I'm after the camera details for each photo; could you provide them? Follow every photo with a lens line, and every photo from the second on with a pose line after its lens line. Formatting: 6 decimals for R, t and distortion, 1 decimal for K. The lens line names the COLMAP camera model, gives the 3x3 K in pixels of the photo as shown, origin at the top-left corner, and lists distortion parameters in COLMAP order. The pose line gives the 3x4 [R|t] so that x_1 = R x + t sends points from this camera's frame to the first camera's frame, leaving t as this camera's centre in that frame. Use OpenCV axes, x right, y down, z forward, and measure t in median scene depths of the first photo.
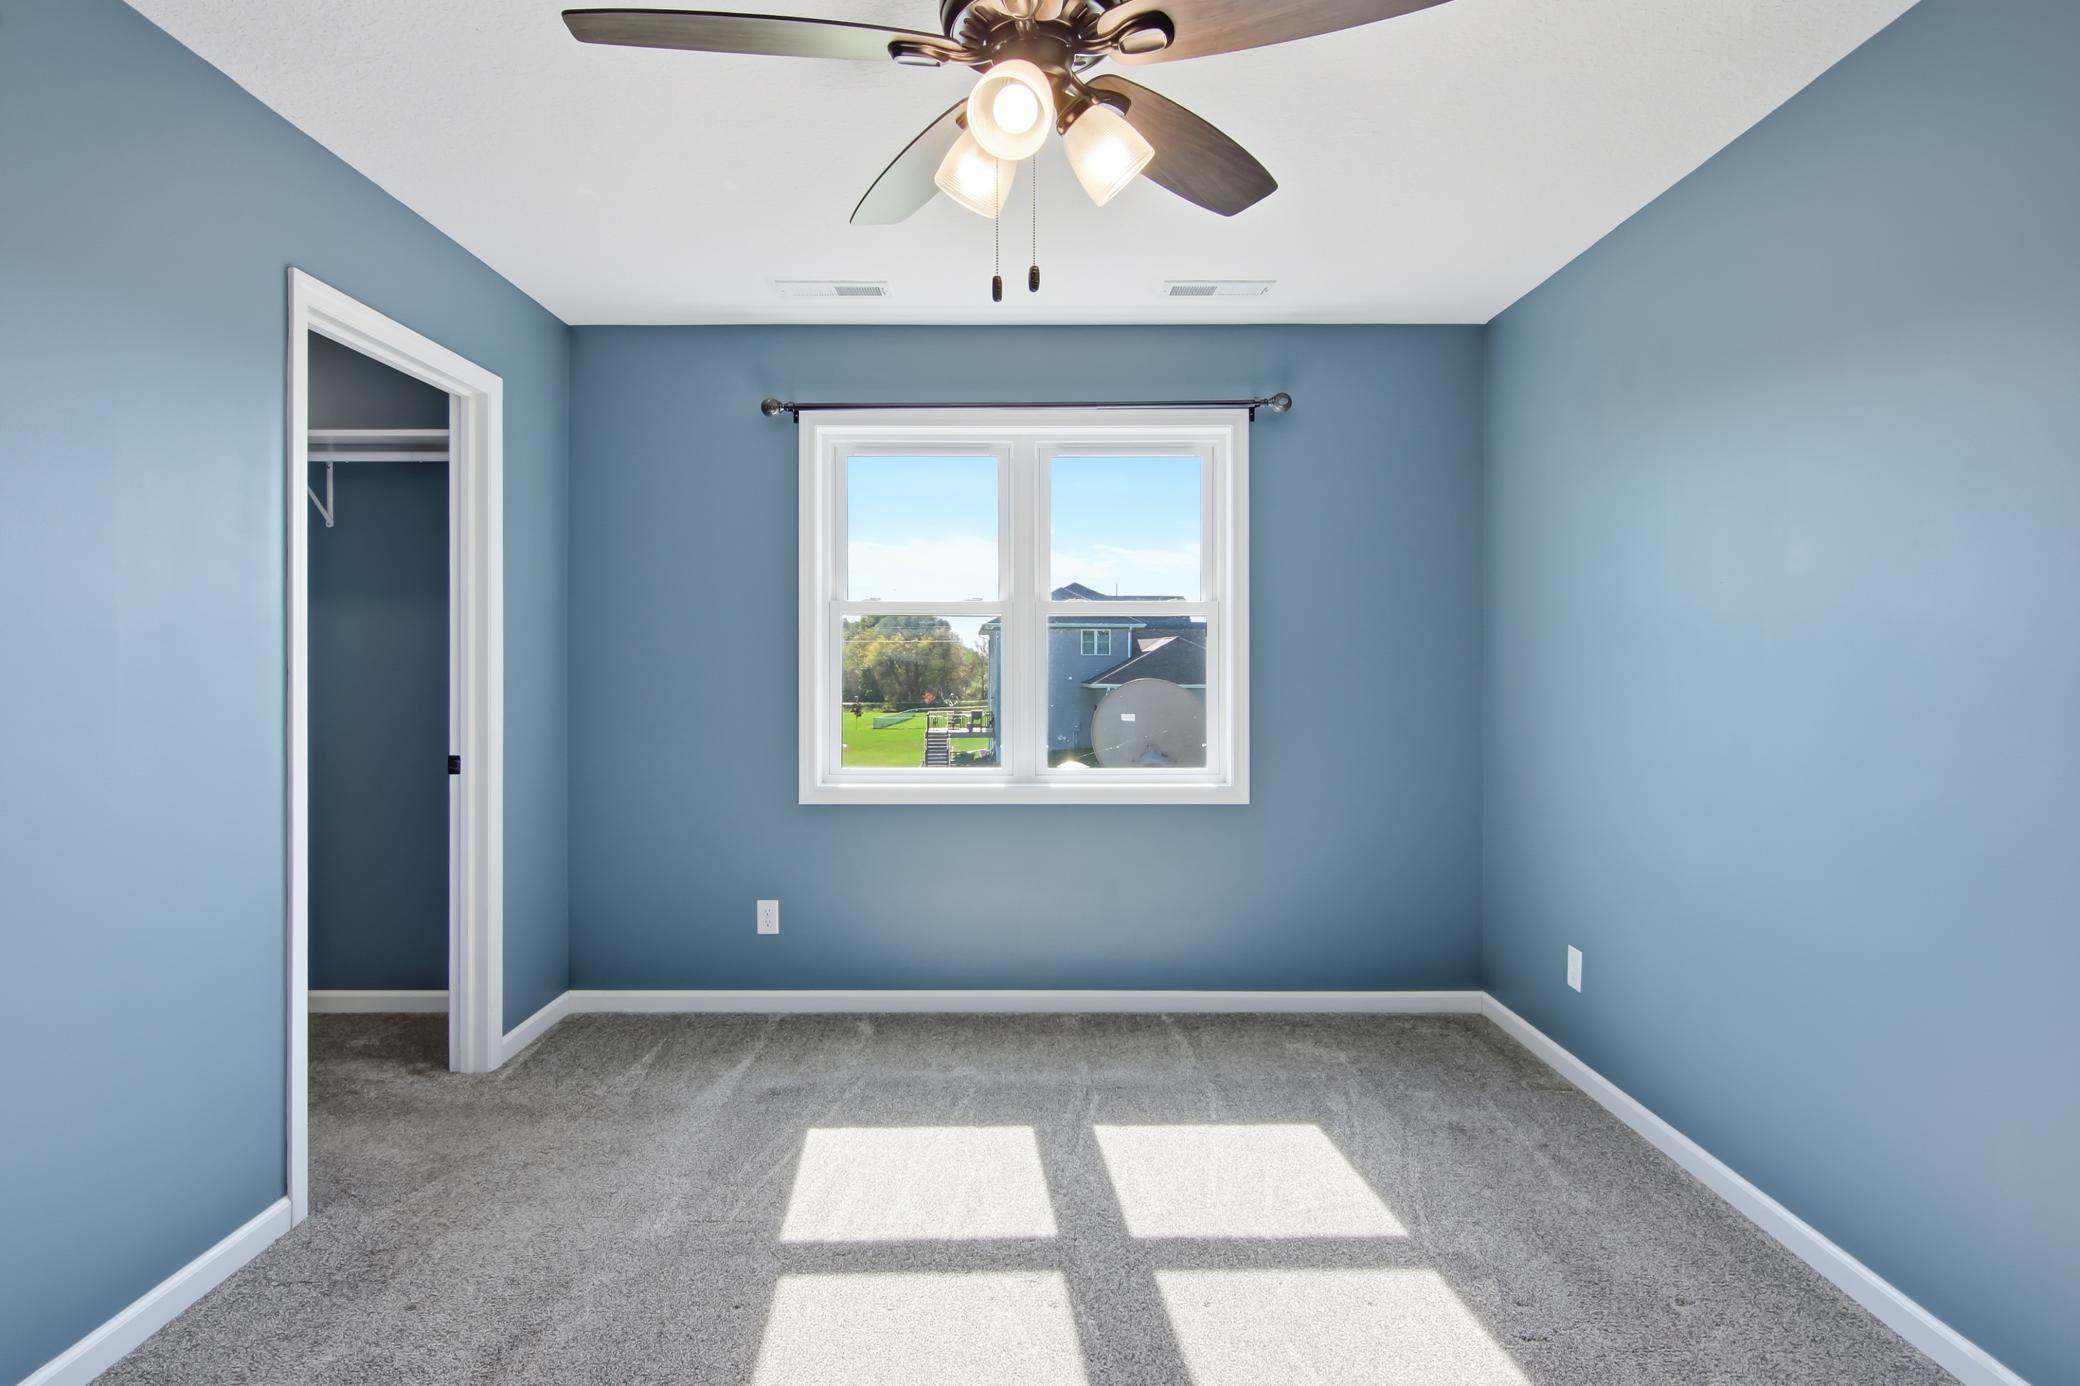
lens RADIAL K [[1078.9, 0, 1039.4], [0, 1078.9, 677.0], [0, 0, 1]] dist [0.012997, -0.001369]
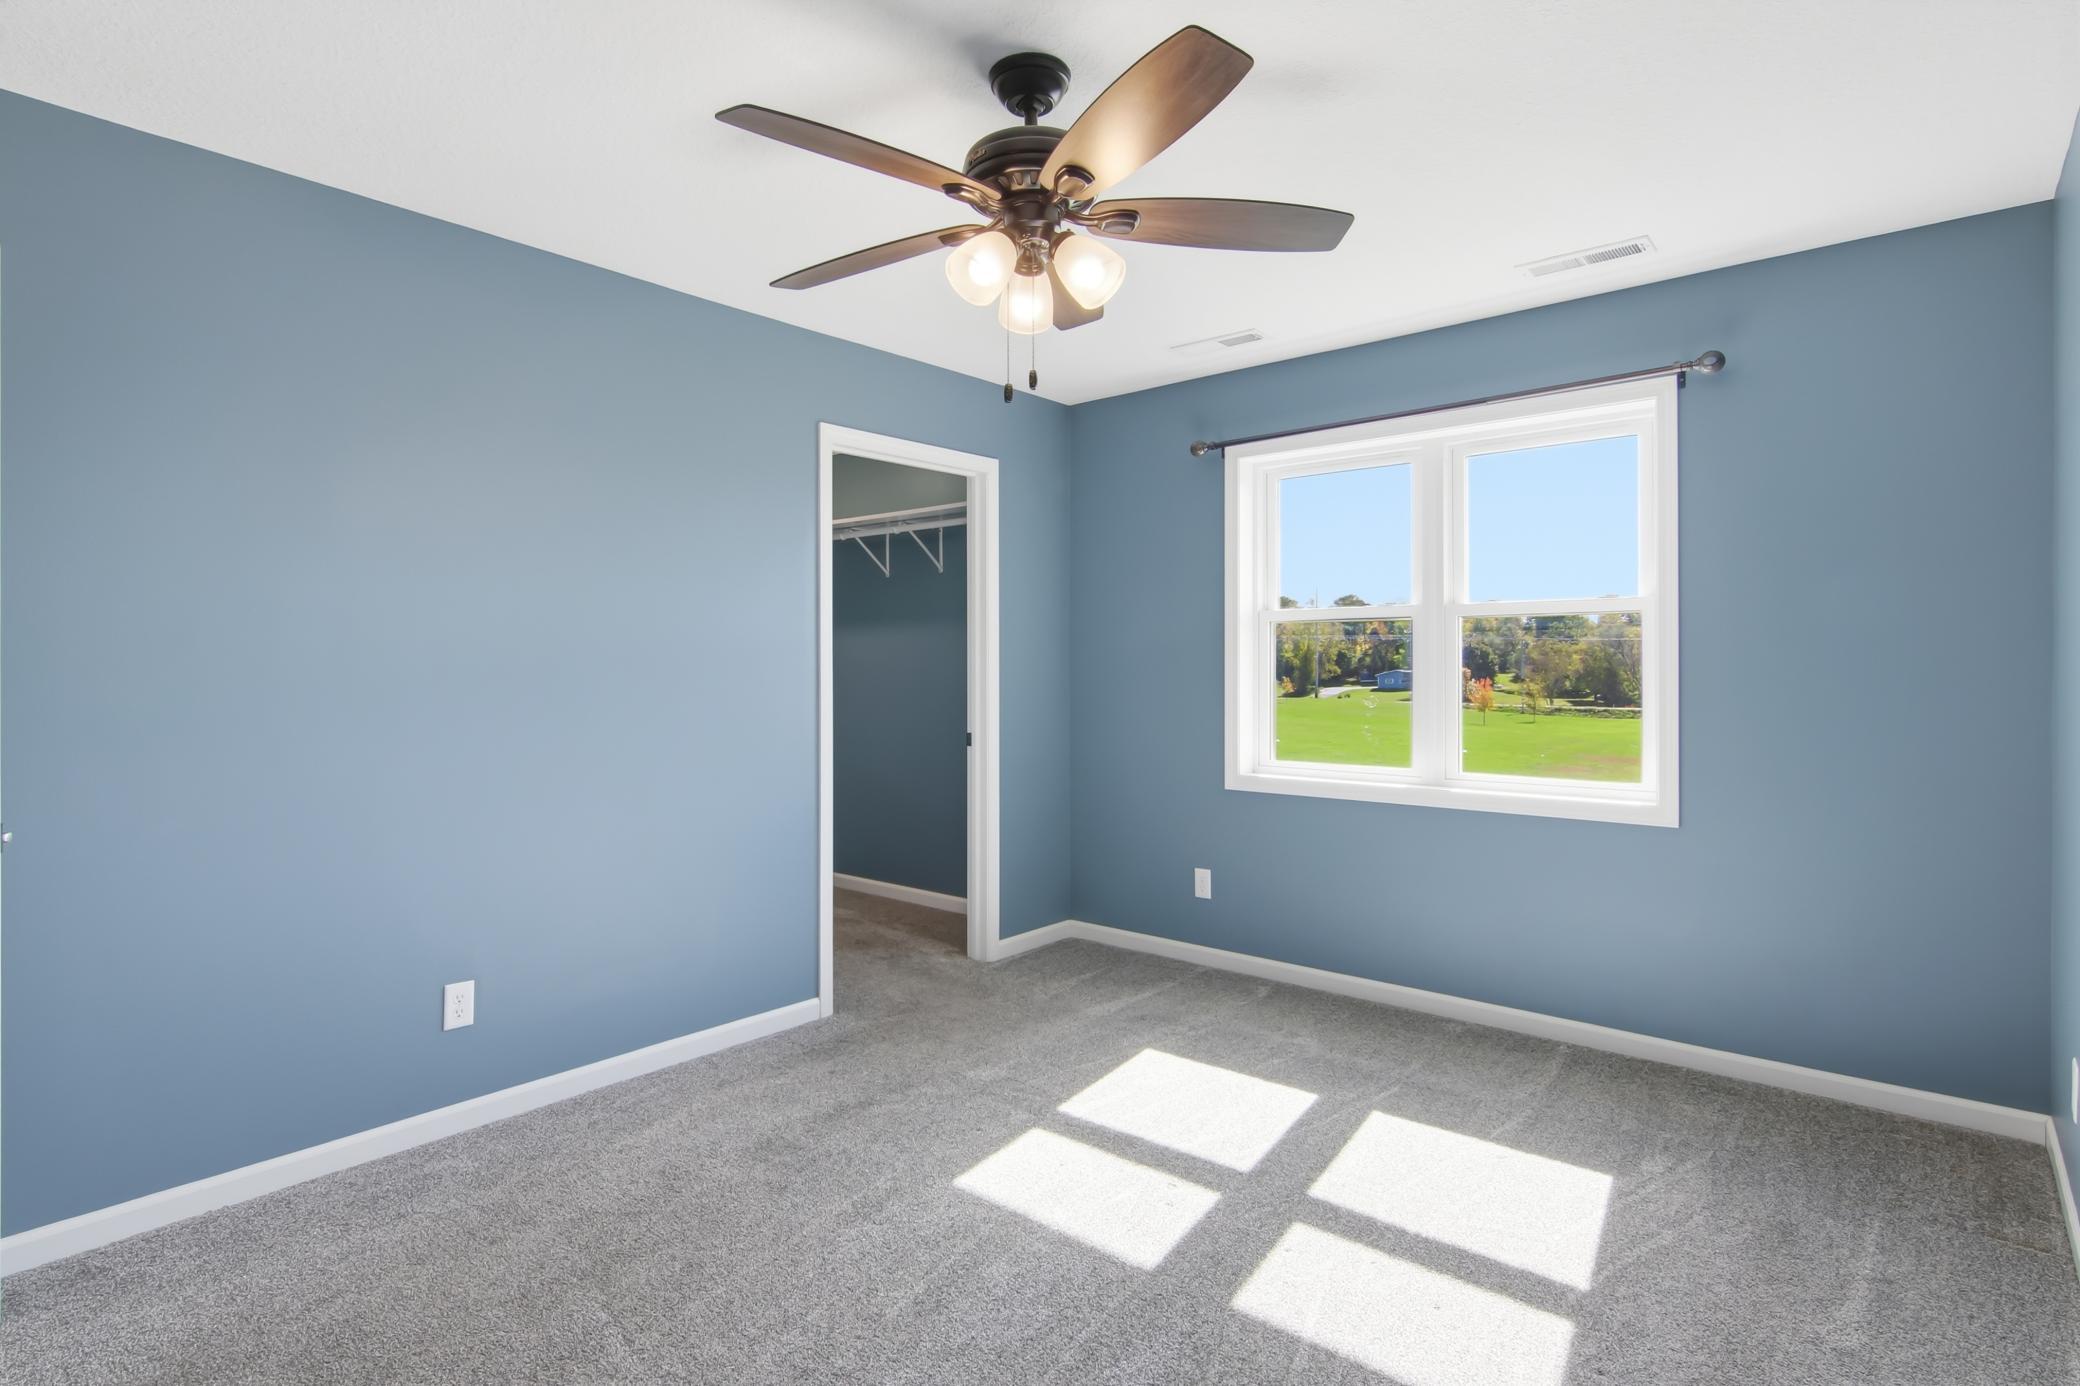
lens RADIAL K [[1078.9, 0, 1039.4], [0, 1078.9, 677.0], [0, 0, 1]] dist [0.012997, -0.001369]
pose [[0.756634, 0.006169, -0.653809, 0.433961], [-0.006477, 0.999977, 0.001940, -0.002462], [0.653806, 0.002767, 0.756657, -0.000589]]
